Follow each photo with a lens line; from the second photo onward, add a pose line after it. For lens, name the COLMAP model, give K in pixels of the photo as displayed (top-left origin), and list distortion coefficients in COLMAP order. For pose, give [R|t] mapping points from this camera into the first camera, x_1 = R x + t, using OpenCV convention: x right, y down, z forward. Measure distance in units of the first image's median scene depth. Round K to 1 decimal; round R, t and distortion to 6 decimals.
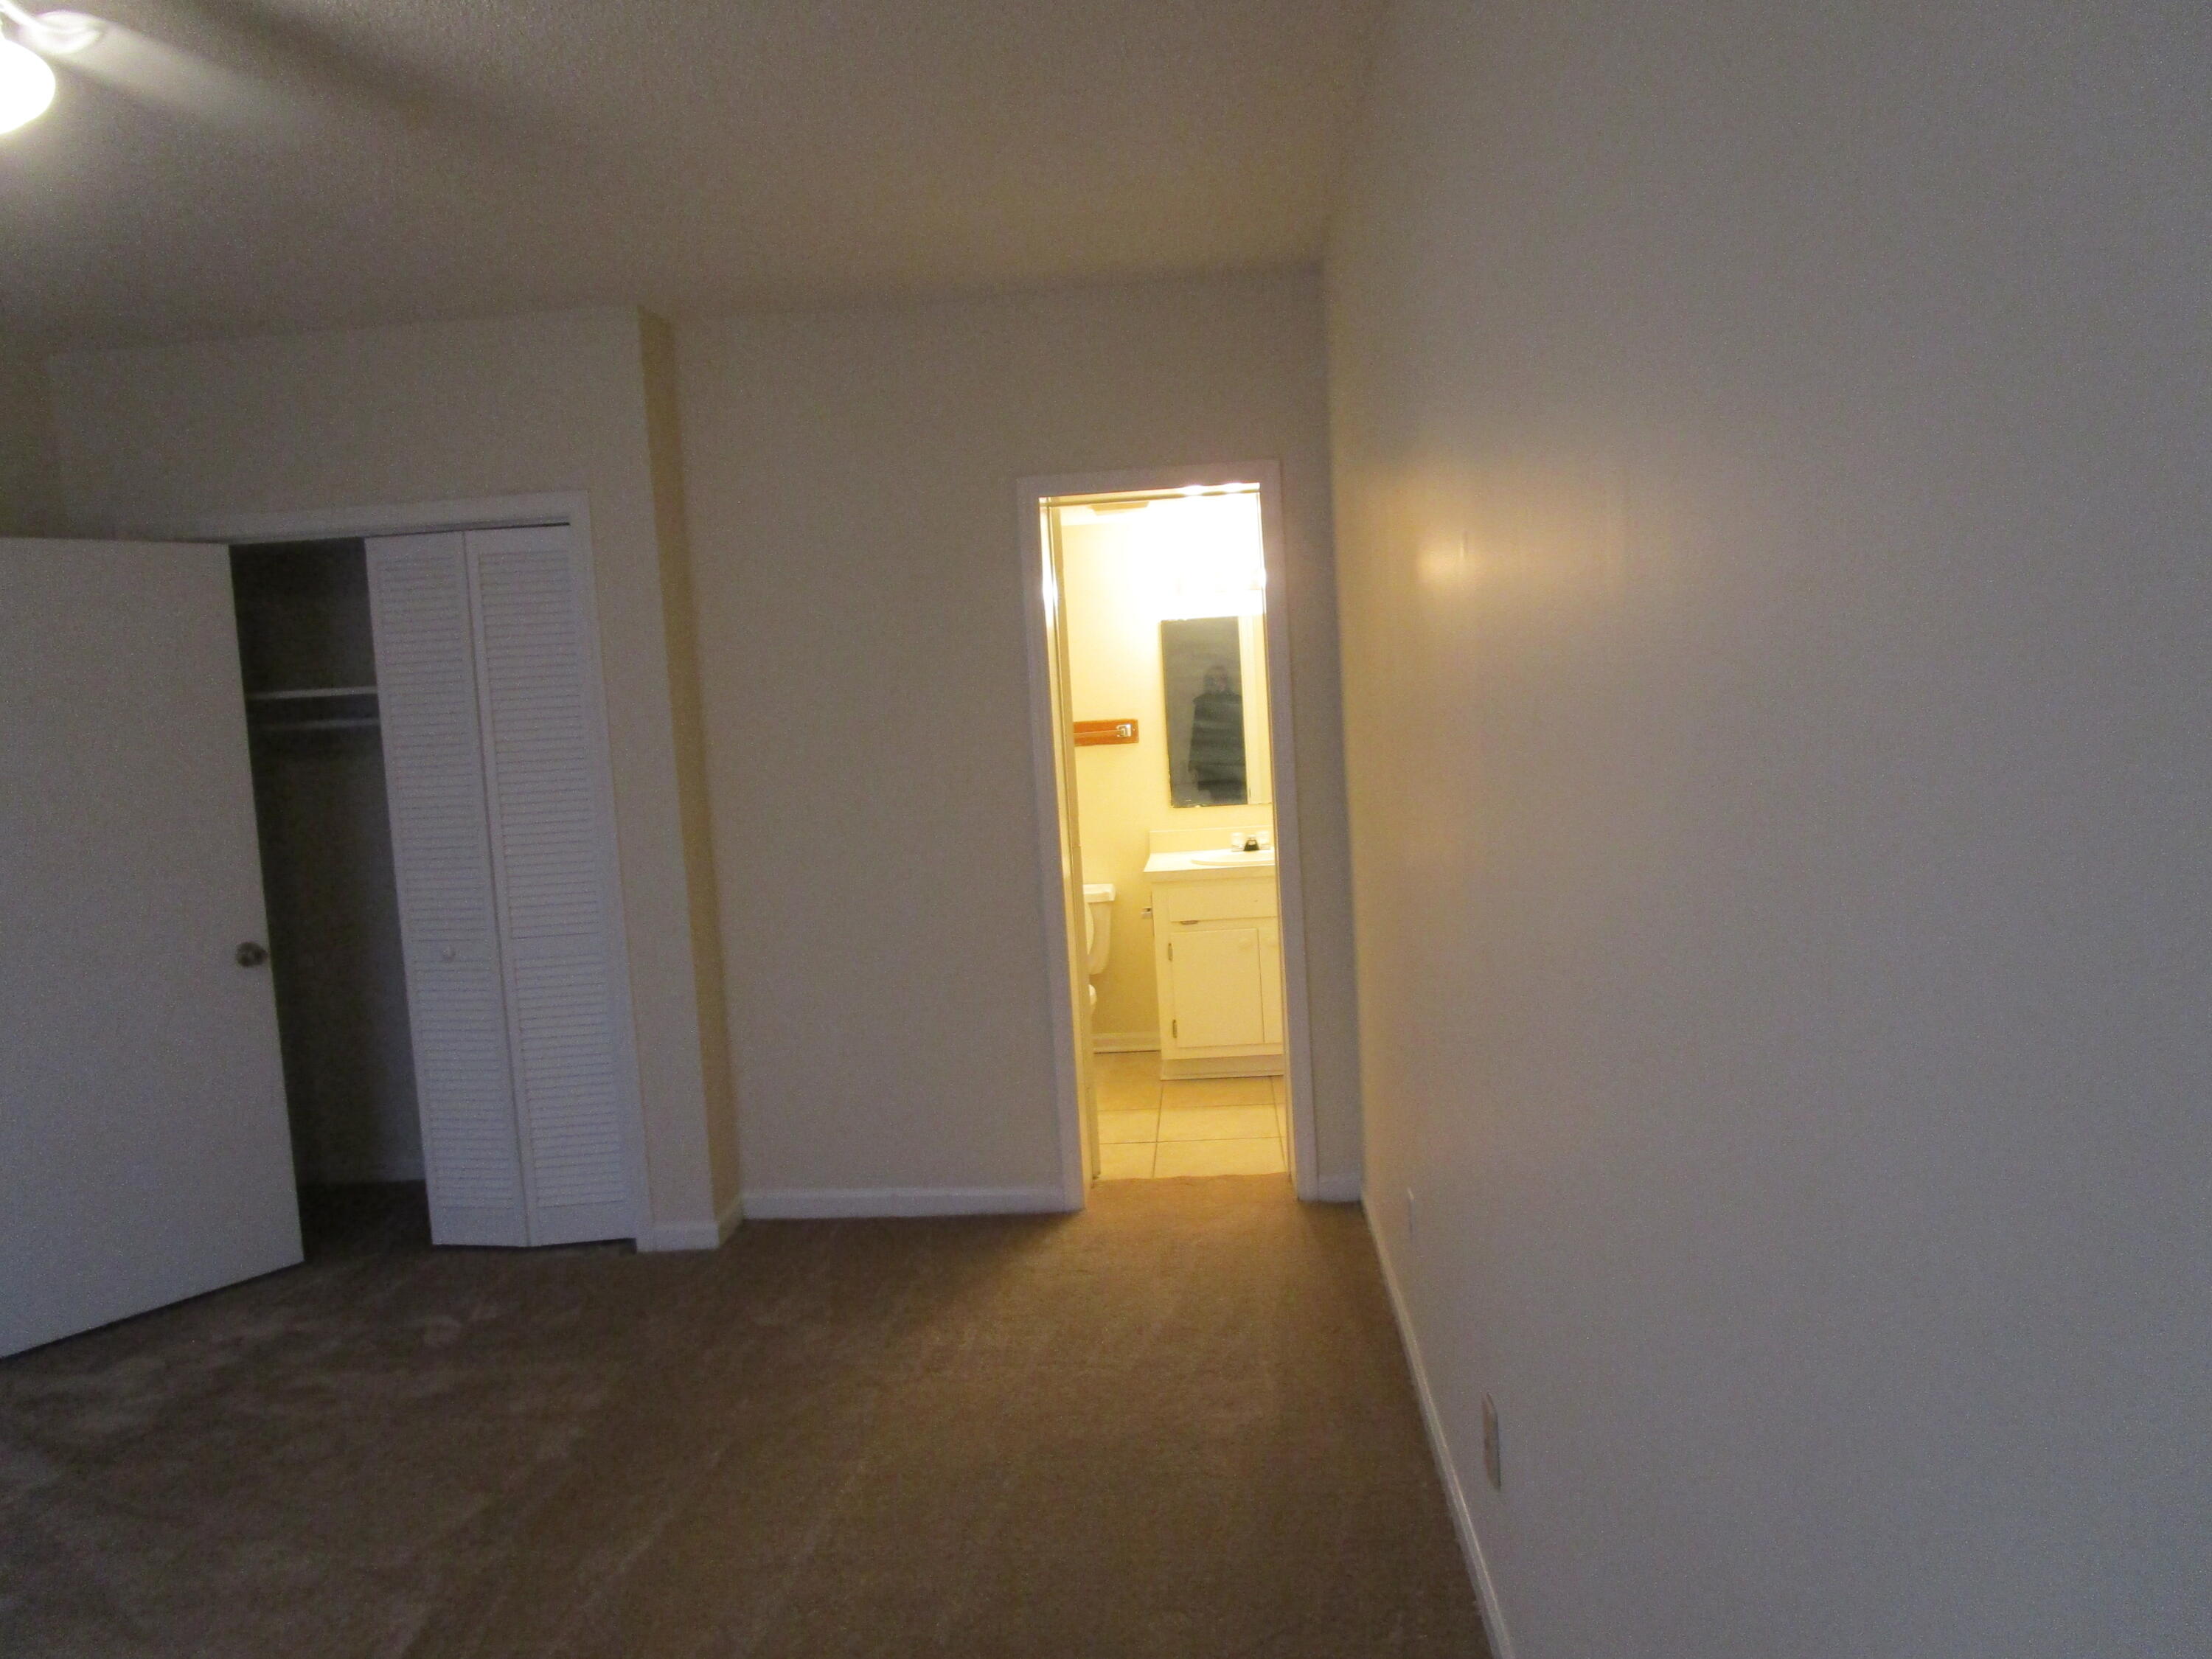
lens RADIAL K [[1645.2, 0, 1107.0], [0, 1645.2, 829.4], [0, 0, 1]] dist [0.000591, 0.000231]
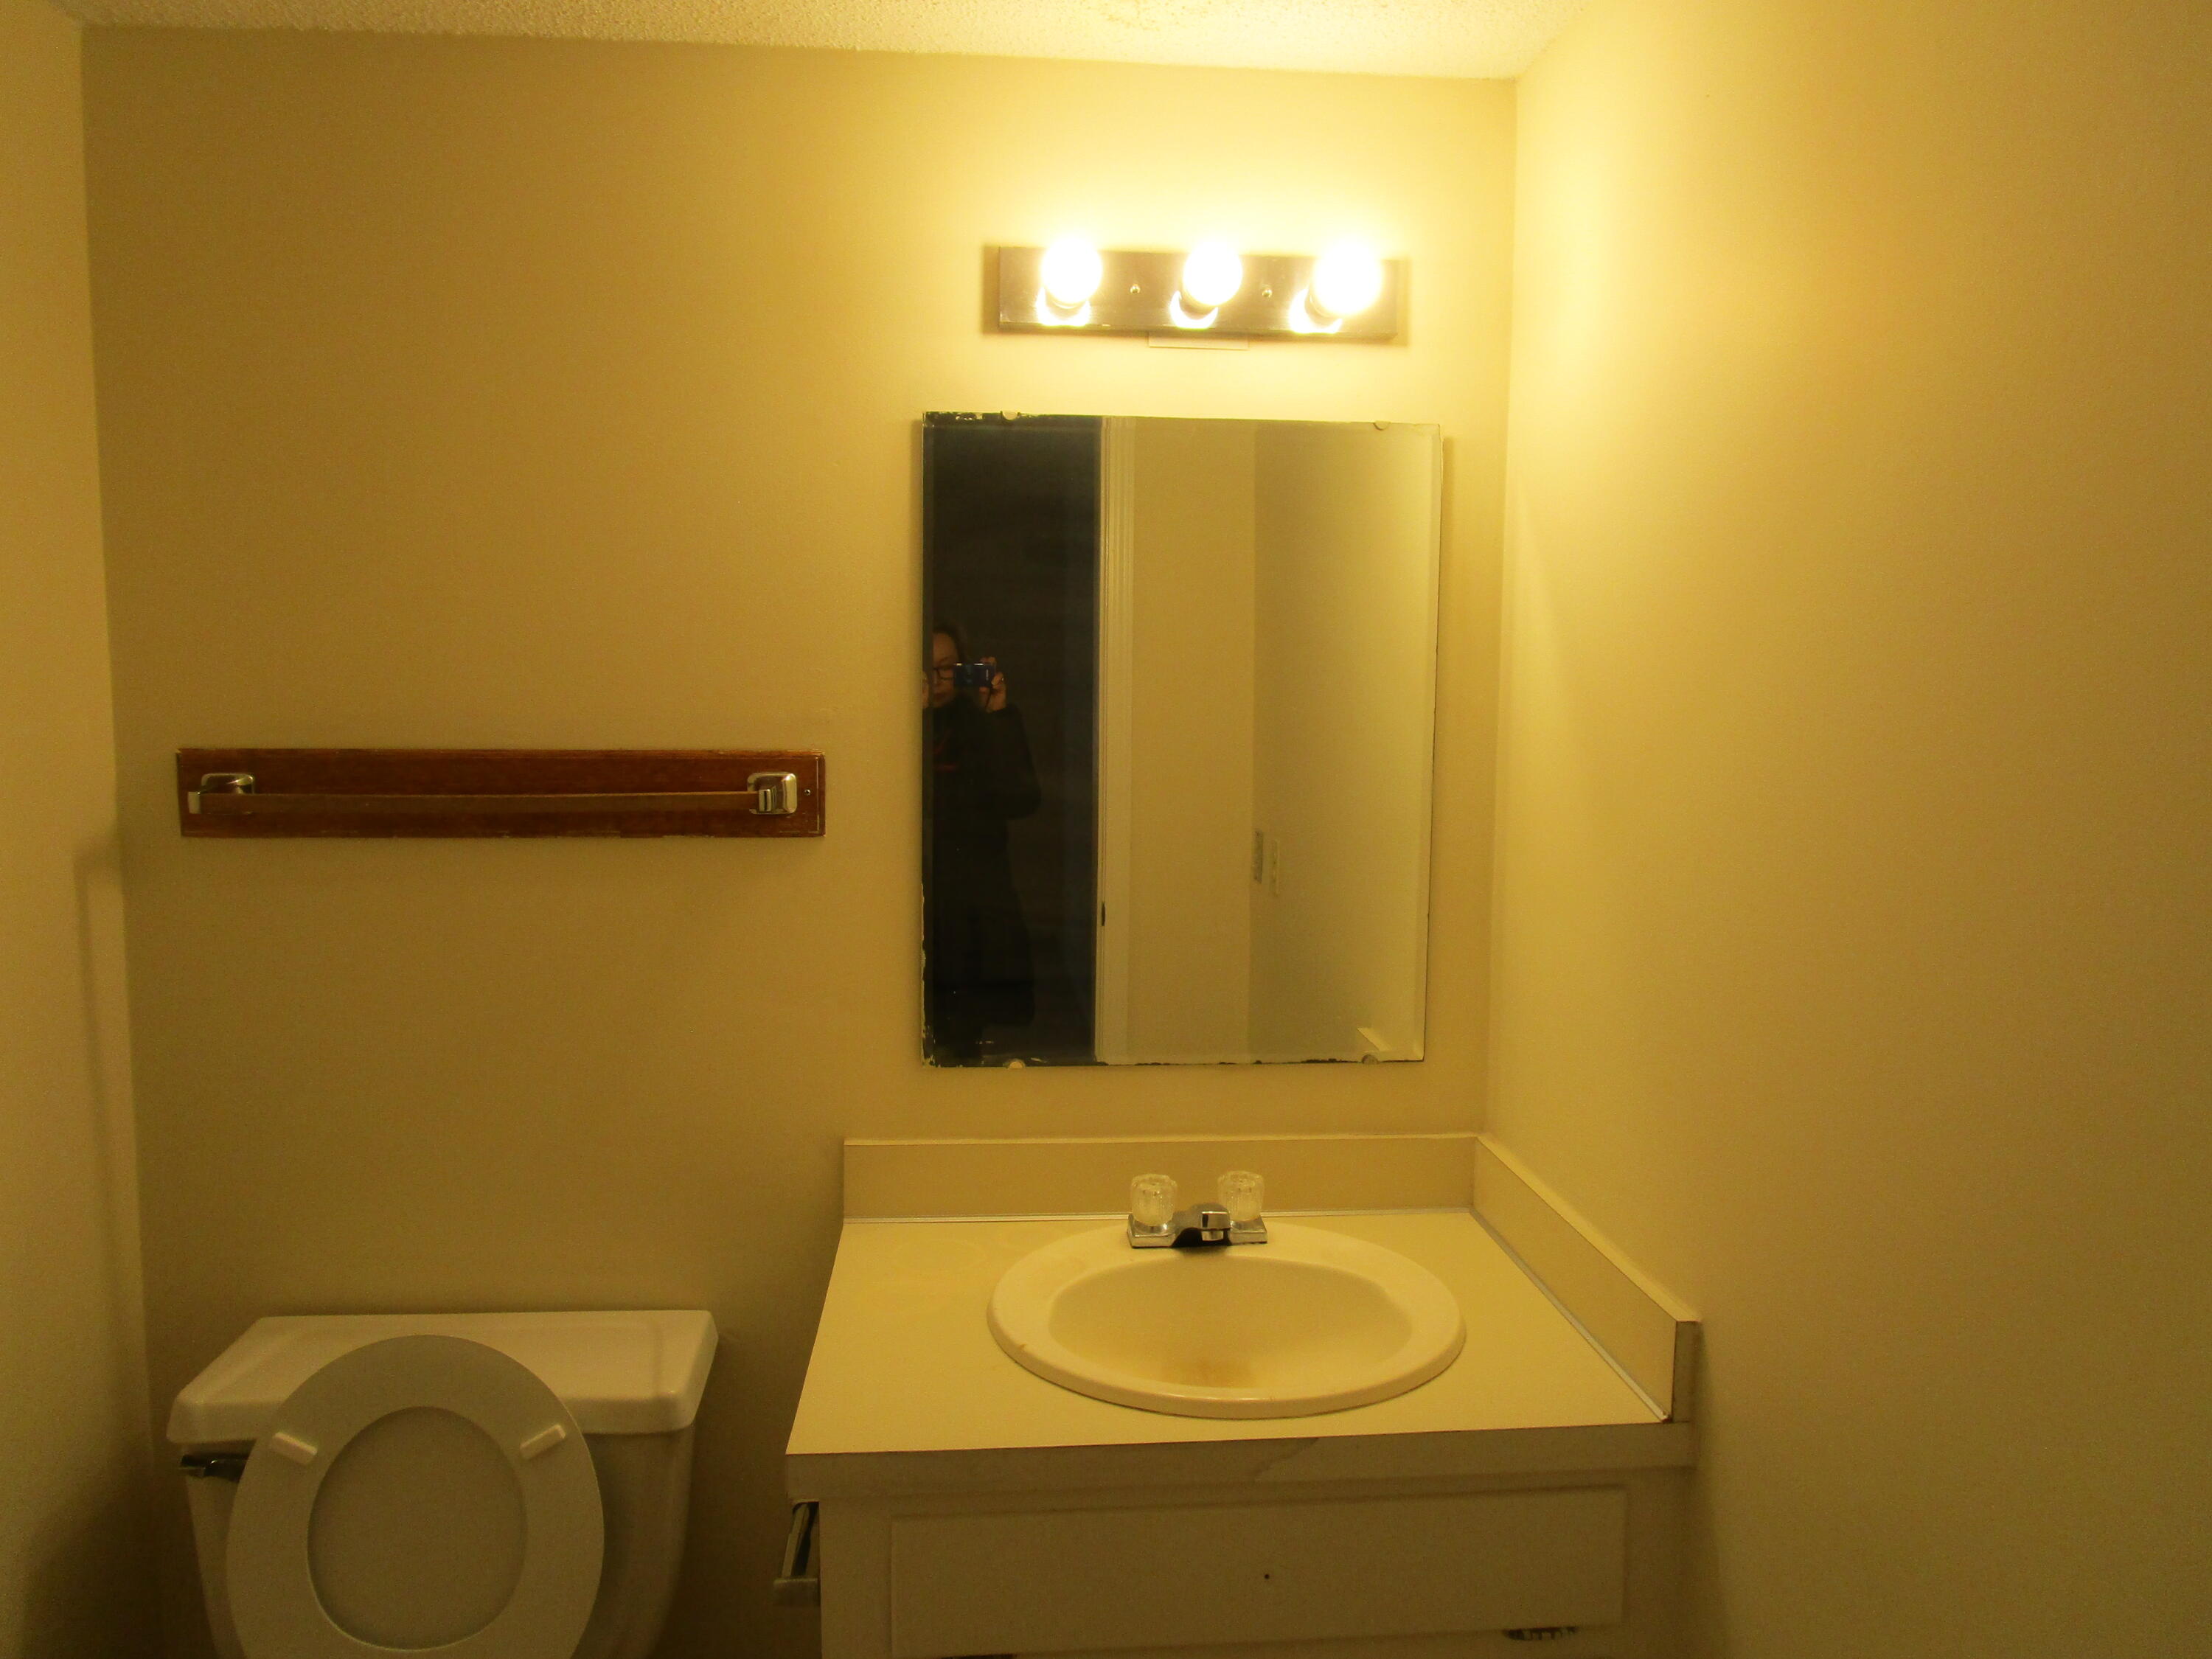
lens RADIAL K [[1645.2, 0, 1105.3], [0, 1645.2, 830.8], [0, 0, 1]] dist [0.000591, 0.000231]
pose [[0.985897, 0.054286, 0.158304, 0.022090], [-0.055842, 0.998425, 0.005397, -0.058173], [-0.157762, -0.014161, 0.987376, 0.711393]]
